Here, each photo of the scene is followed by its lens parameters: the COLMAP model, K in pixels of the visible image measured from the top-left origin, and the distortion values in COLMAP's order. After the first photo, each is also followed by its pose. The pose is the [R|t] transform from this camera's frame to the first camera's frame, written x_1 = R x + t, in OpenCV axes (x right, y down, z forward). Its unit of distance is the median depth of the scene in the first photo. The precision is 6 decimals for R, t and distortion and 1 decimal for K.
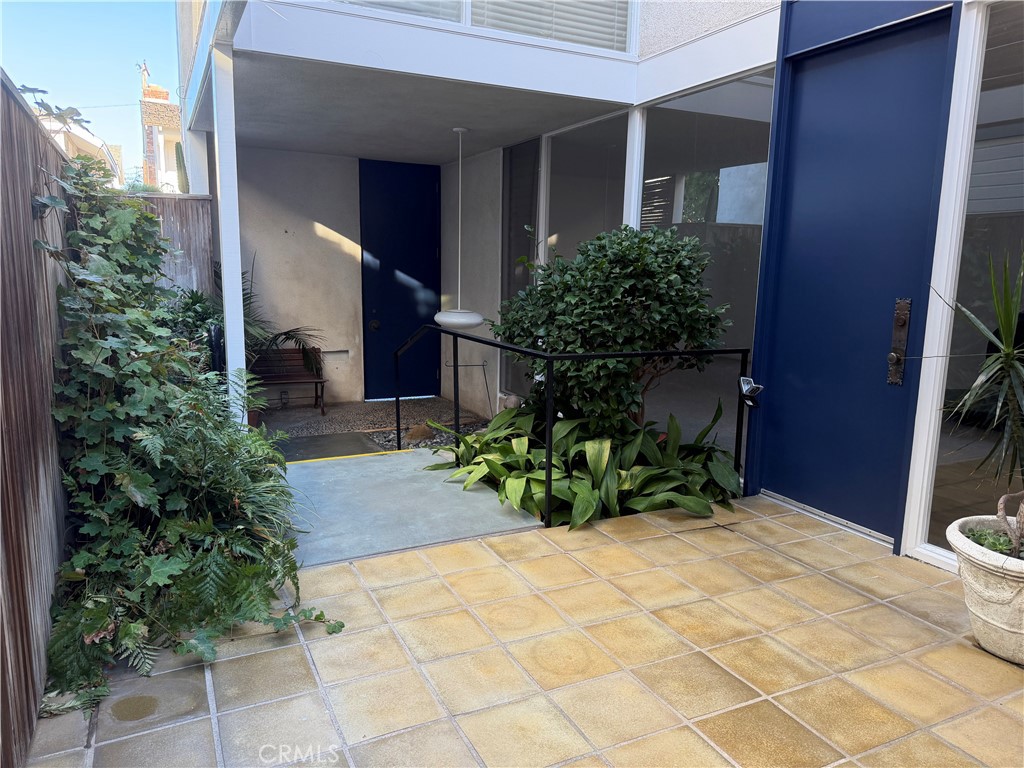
lens RADIAL K [[716.0, 0, 509.6], [0, 716.0, 379.8], [0, 0, 1]] dist [0.095005, -0.131934]
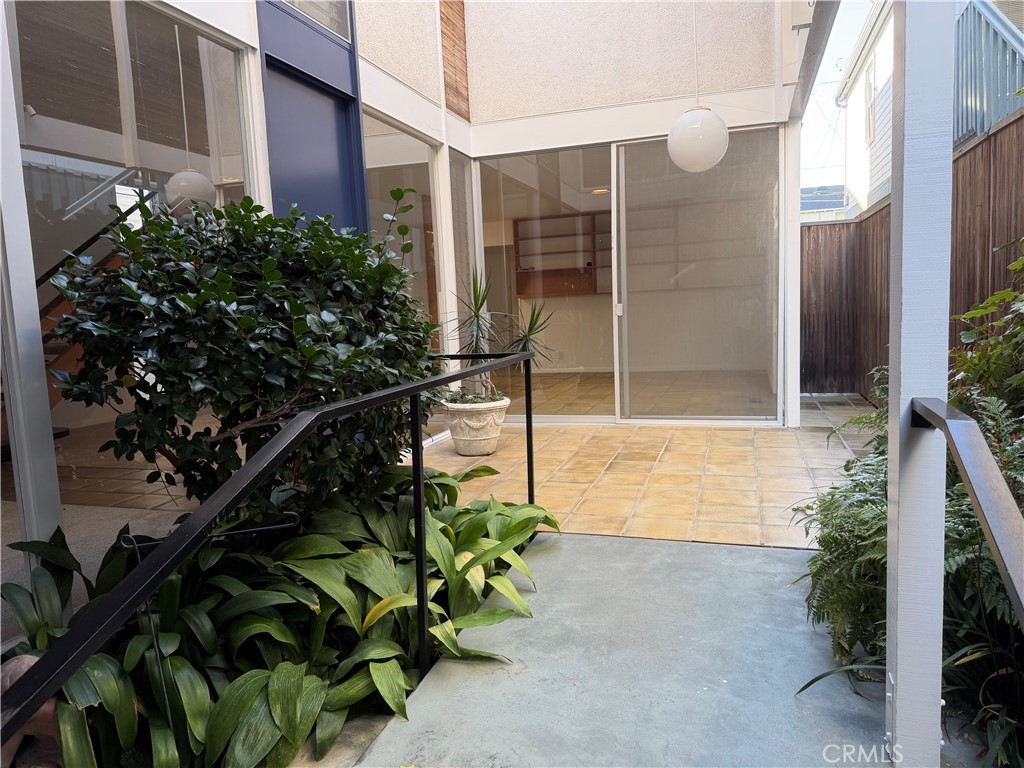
lens RADIAL K [[716.0, 0, 509.6], [0, 716.0, 379.8], [0, 0, 1]] dist [0.095005, -0.131934]
pose [[-0.726031, -0.052800, 0.685632, -0.678810], [0.142996, 0.963661, 0.225633, -0.253218], [-0.672630, 0.261859, -0.692097, 1.986292]]
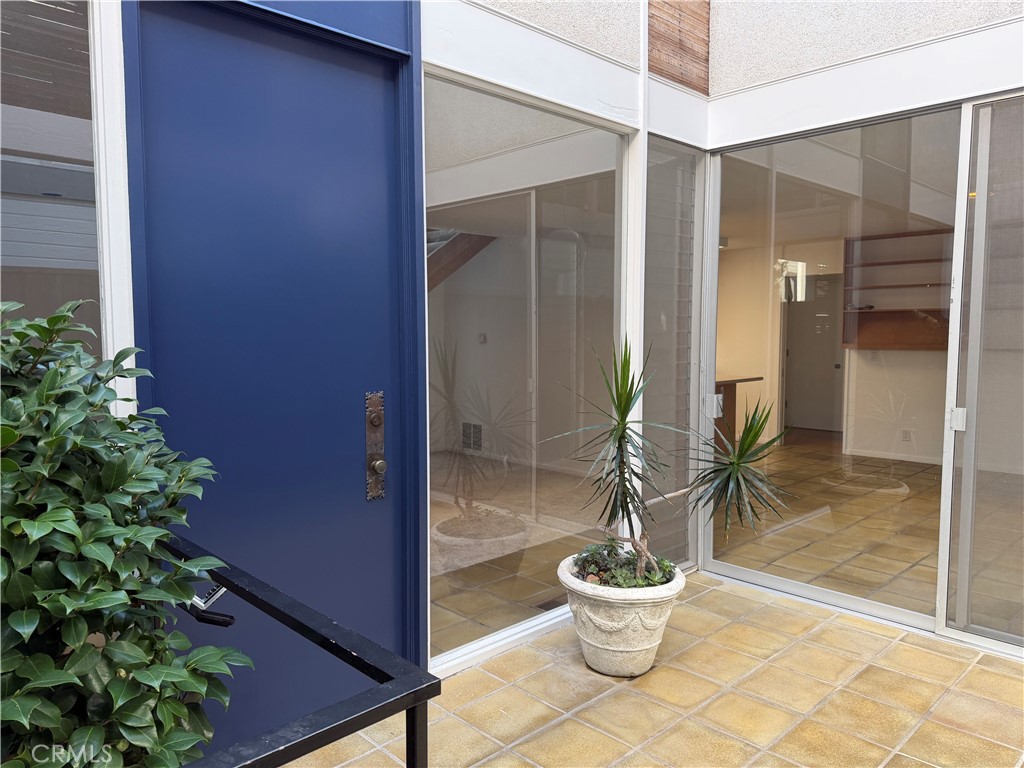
lens RADIAL K [[716.0, 0, 509.6], [0, 716.0, 379.8], [0, 0, 1]] dist [0.095005, -0.131934]
pose [[-0.316244, -0.074668, 0.945735, -0.289974], [0.150099, 0.980403, 0.127596, -0.229358], [-0.936729, 0.182305, -0.298839, 1.232299]]
